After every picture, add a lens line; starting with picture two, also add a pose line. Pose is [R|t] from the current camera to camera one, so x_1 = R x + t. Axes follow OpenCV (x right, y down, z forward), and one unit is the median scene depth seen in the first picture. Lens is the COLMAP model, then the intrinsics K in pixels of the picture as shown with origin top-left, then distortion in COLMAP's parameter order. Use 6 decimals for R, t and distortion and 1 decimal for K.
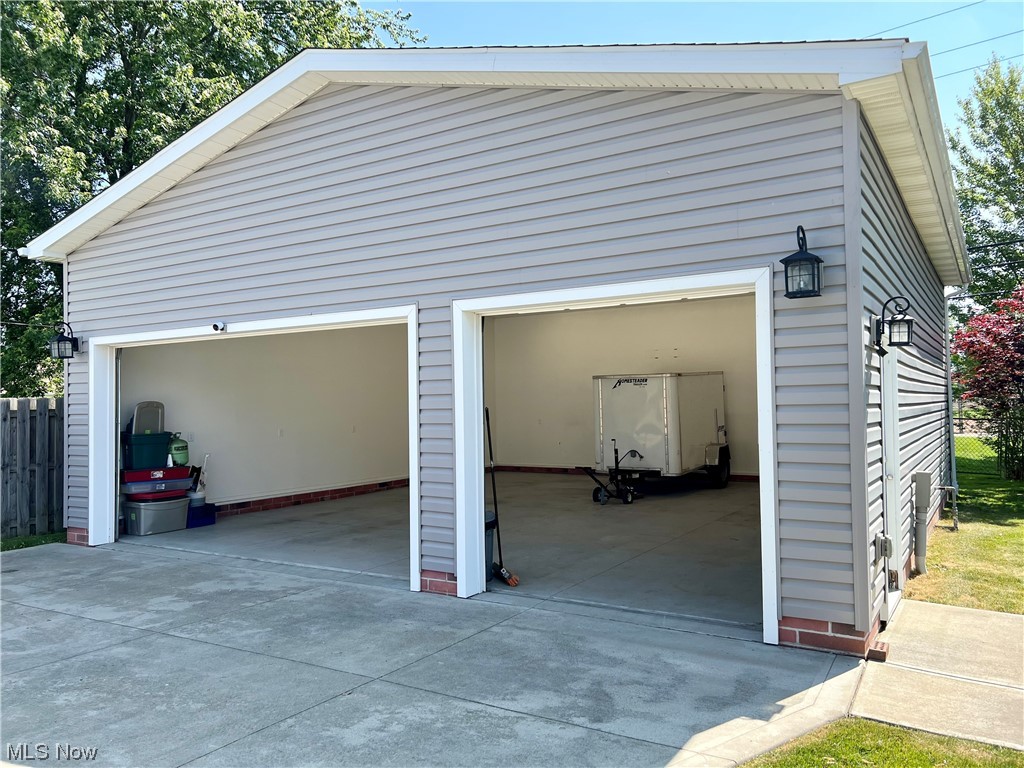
lens RADIAL K [[776.6, 0, 512.0], [0, 776.6, 384.0], [0, 0, 1]] dist [0.021345, -0.003875]
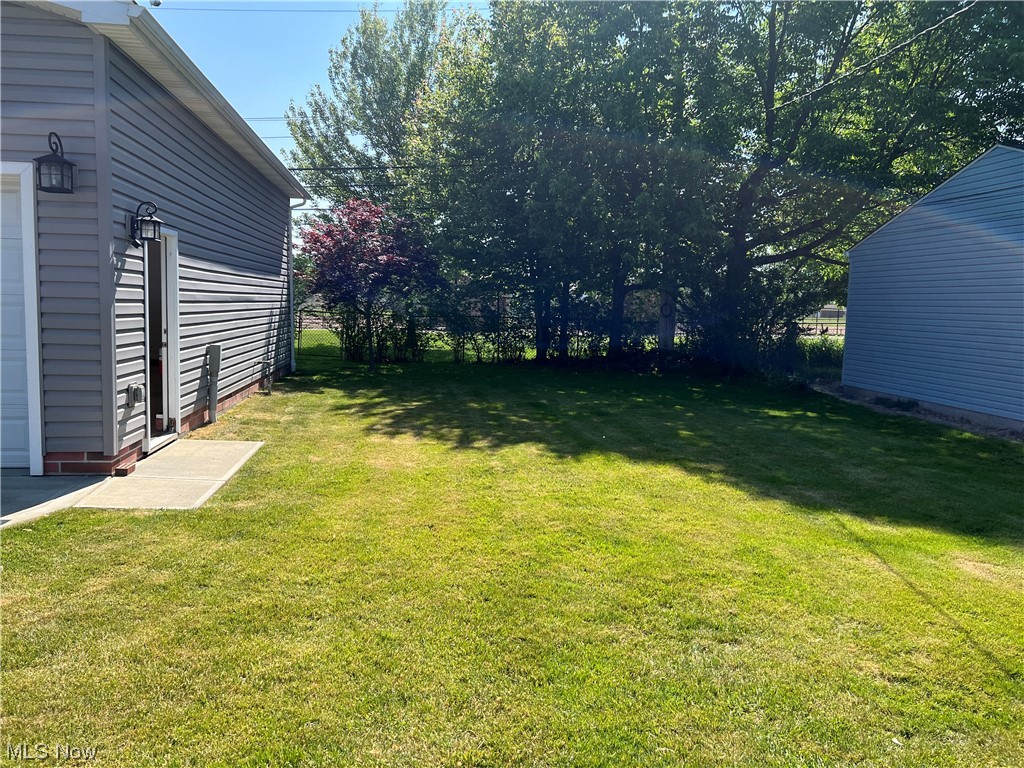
lens RADIAL K [[776.6, 0, 512.0], [0, 776.6, 384.0], [0, 0, 1]] dist [0.021345, -0.003875]
pose [[0.773139, -0.030702, 0.633493, 0.134381], [-0.053578, 0.992096, 0.113470, 0.008473], [-0.631969, -0.121669, 0.765383, -0.409888]]
